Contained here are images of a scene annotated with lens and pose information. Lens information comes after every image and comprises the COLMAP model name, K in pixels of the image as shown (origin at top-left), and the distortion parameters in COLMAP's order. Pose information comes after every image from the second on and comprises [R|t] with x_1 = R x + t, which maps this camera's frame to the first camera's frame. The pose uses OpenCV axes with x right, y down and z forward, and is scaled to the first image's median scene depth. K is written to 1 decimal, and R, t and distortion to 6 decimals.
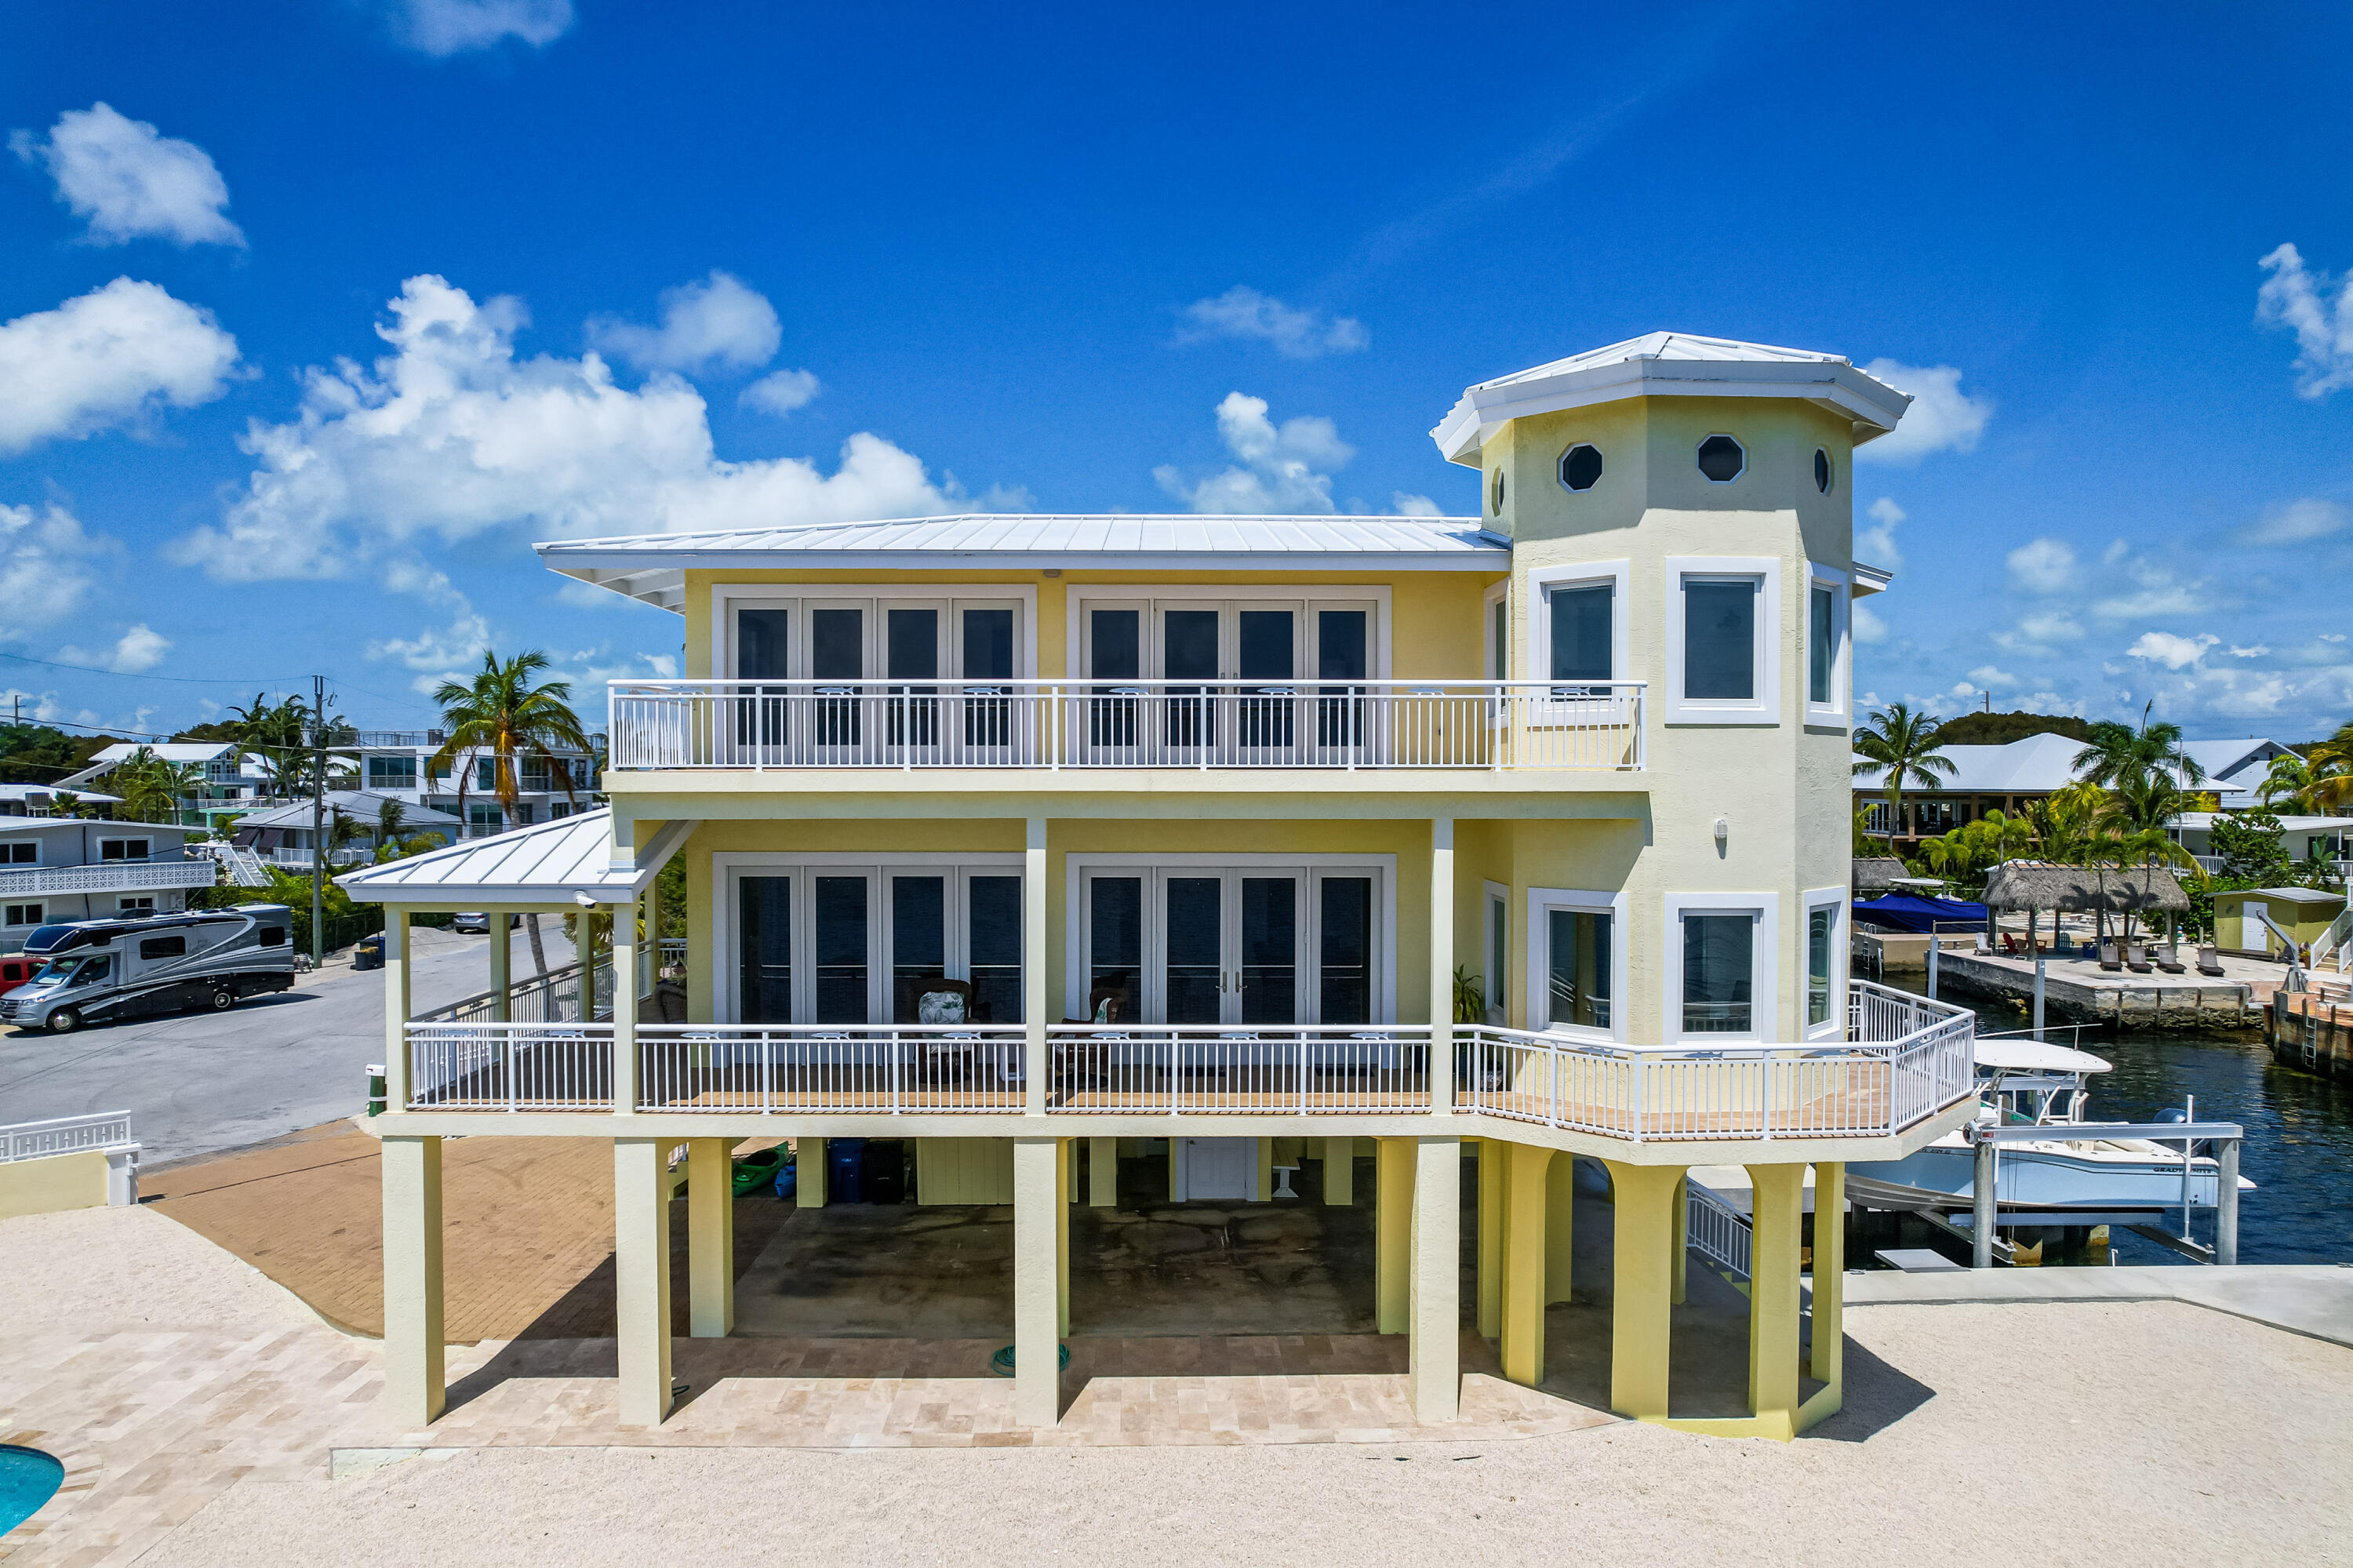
lens RADIAL K [[1523.5, 0, 1176.5], [0, 1523.5, 784.0], [0, 0, 1]] dist [-0.107525, 0.125109]
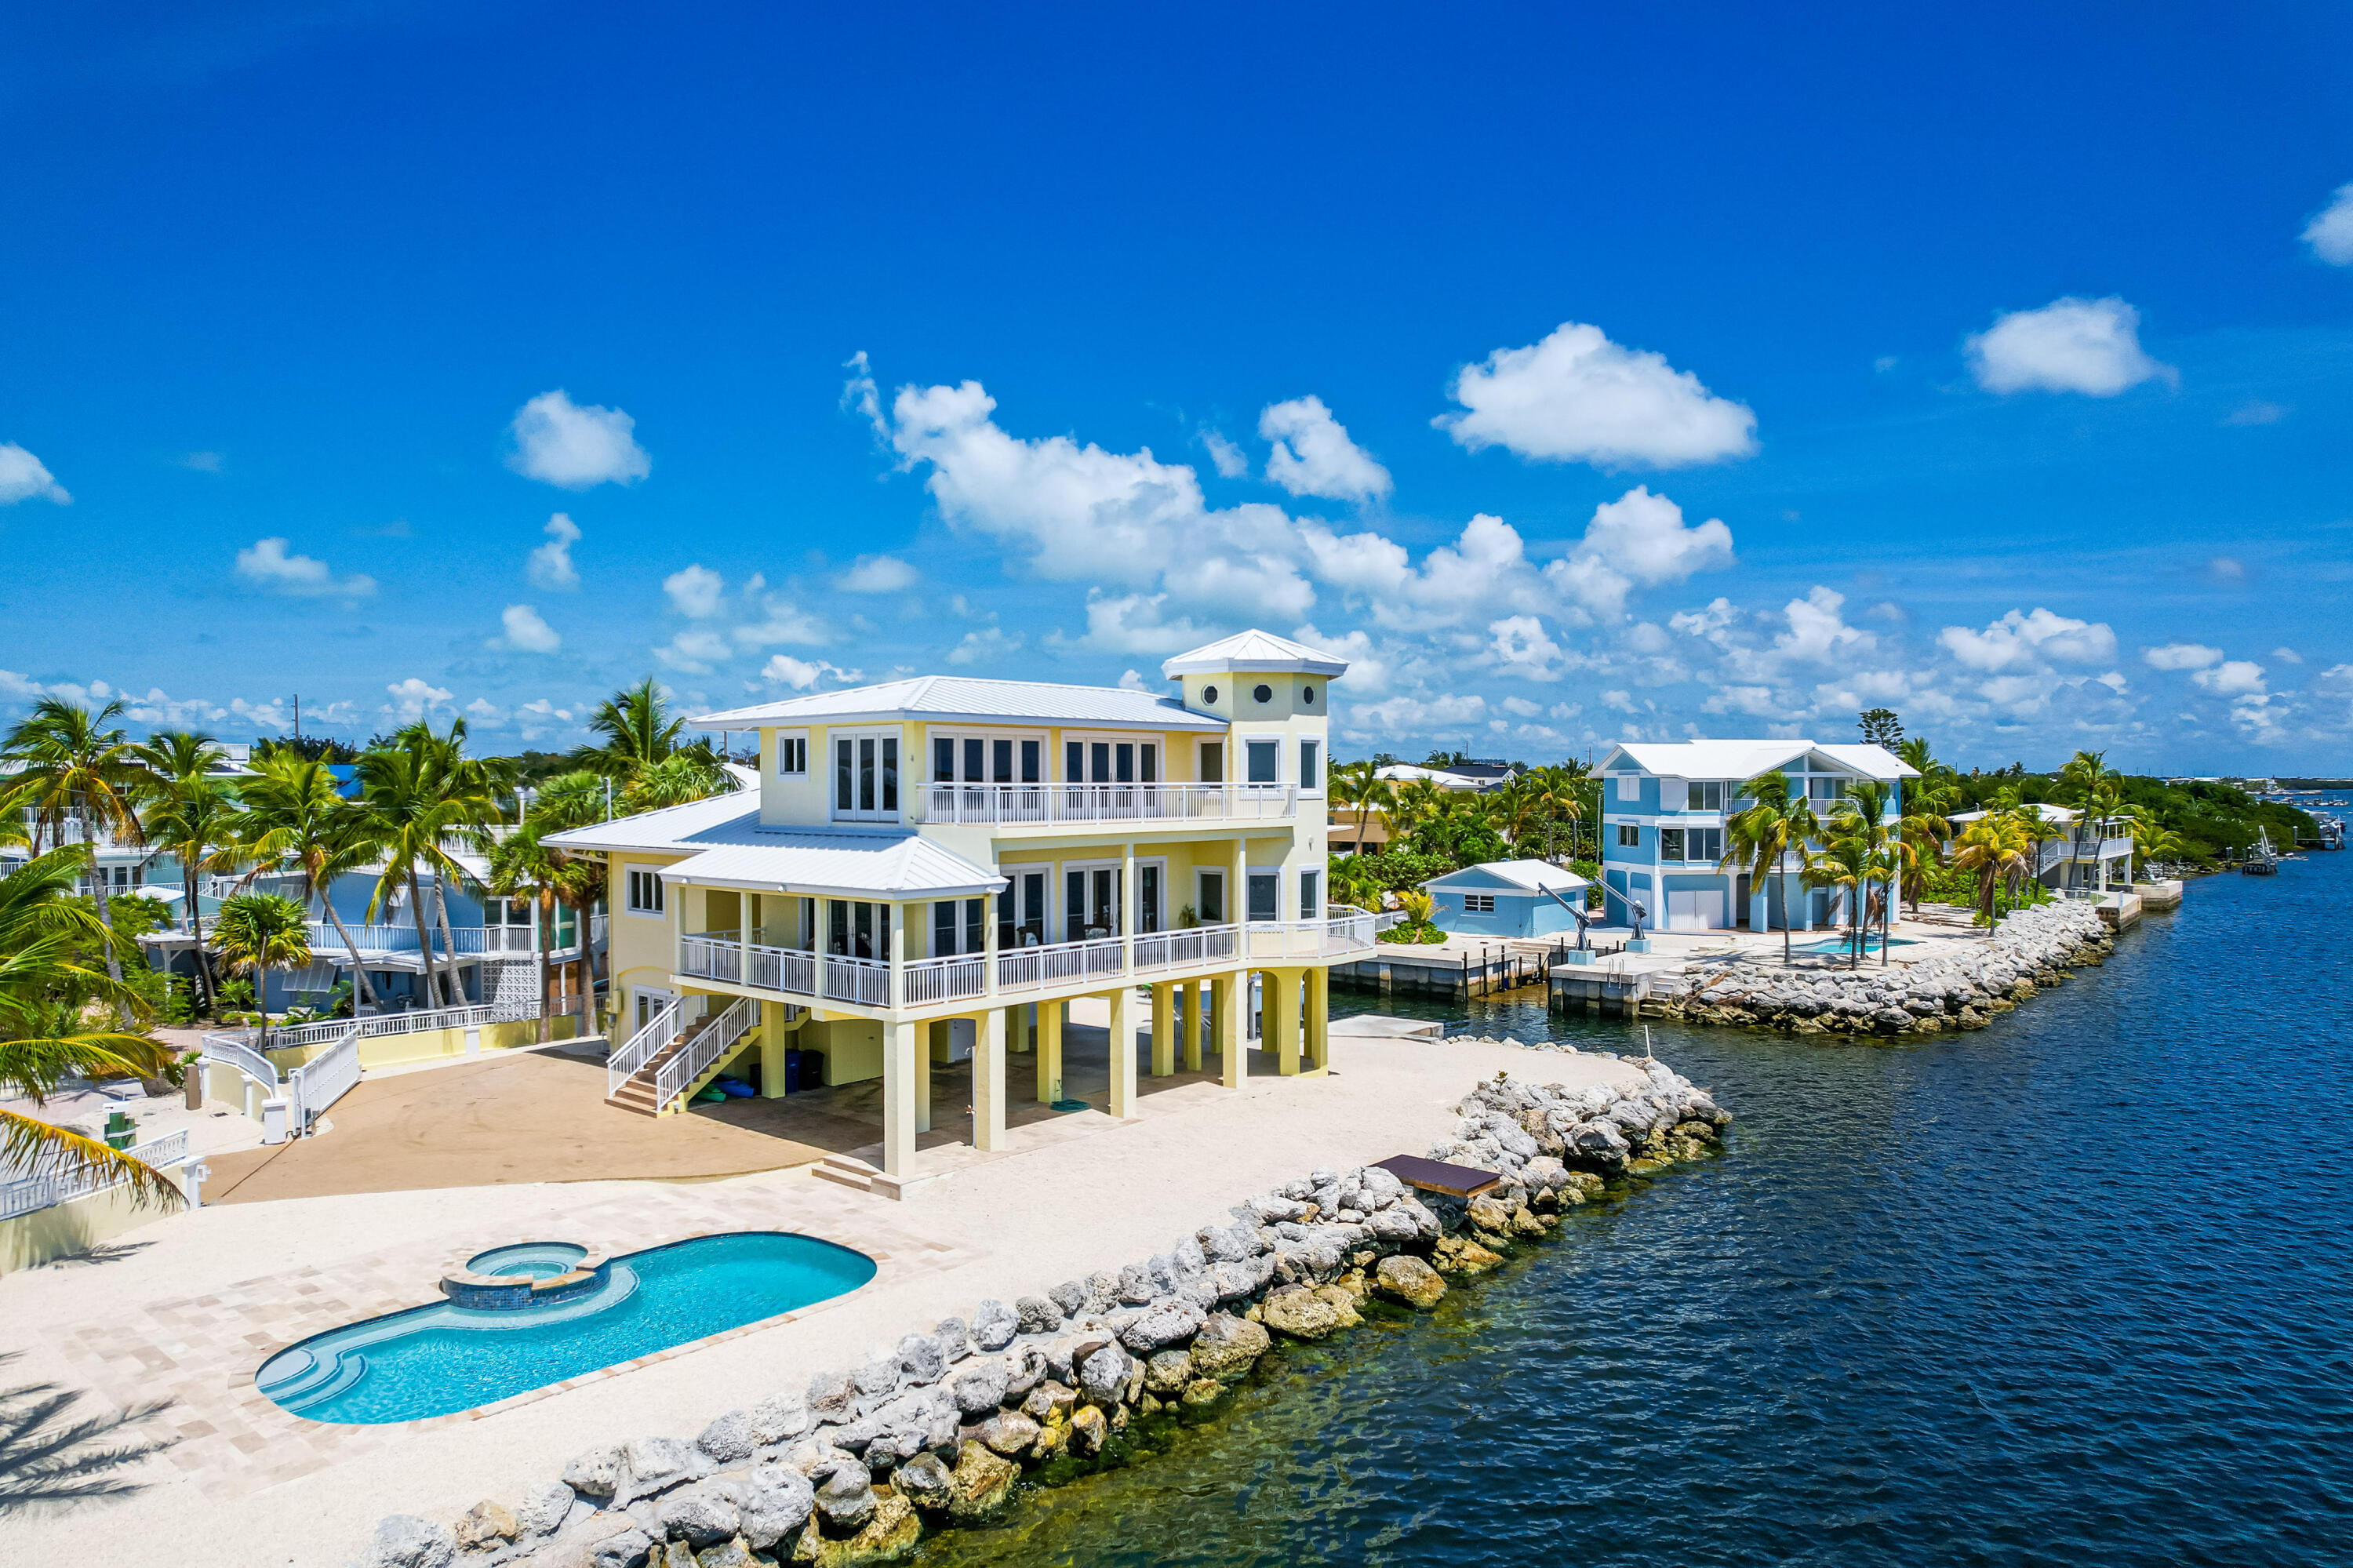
lens RADIAL K [[1523.5, 0, 1176.5], [0, 1523.5, 784.0], [0, 0, 1]] dist [-0.107525, 0.125109]
pose [[0.651901, -0.006211, 0.758279, -1.374675], [0.007080, 0.999973, 0.002104, -0.055979], [-0.758271, 0.003997, 0.651927, -0.412128]]
